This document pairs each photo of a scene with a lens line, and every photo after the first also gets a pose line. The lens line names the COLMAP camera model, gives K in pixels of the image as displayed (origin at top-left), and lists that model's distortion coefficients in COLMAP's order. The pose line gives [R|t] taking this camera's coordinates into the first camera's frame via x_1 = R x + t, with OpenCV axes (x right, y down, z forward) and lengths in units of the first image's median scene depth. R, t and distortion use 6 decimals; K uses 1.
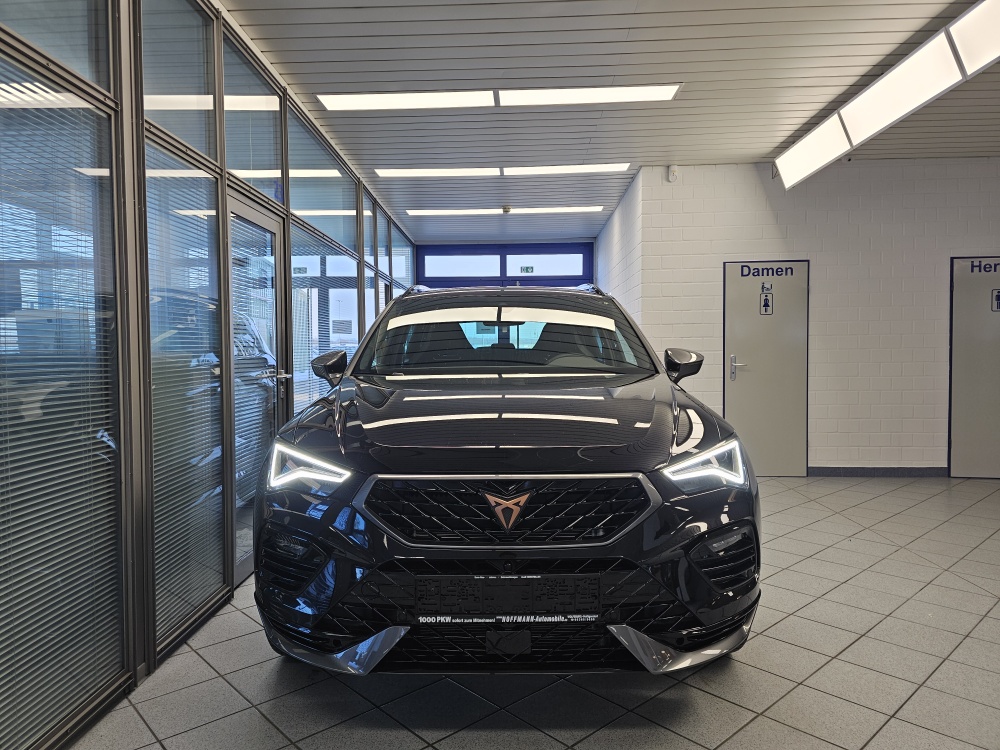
lens RADIAL K [[665.5, 0, 497.7], [0, 665.5, 372.1], [0, 0, 1]] dist [0.057297, -0.066340]
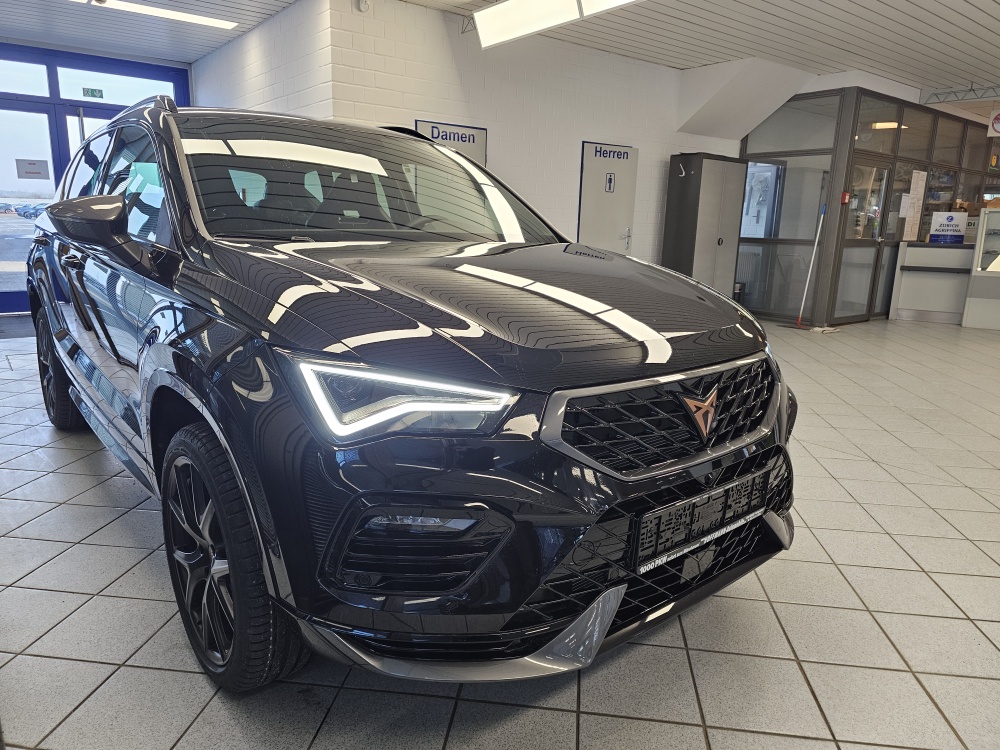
lens RADIAL K [[665.5, 0, 497.7], [0, 665.5, 372.1], [0, 0, 1]] dist [0.057297, -0.066340]
pose [[0.742622, -0.120089, 0.658856, -0.236303], [-0.010478, 0.981588, 0.190723, 0.001349], [-0.669629, -0.148538, 0.727690, 0.195111]]
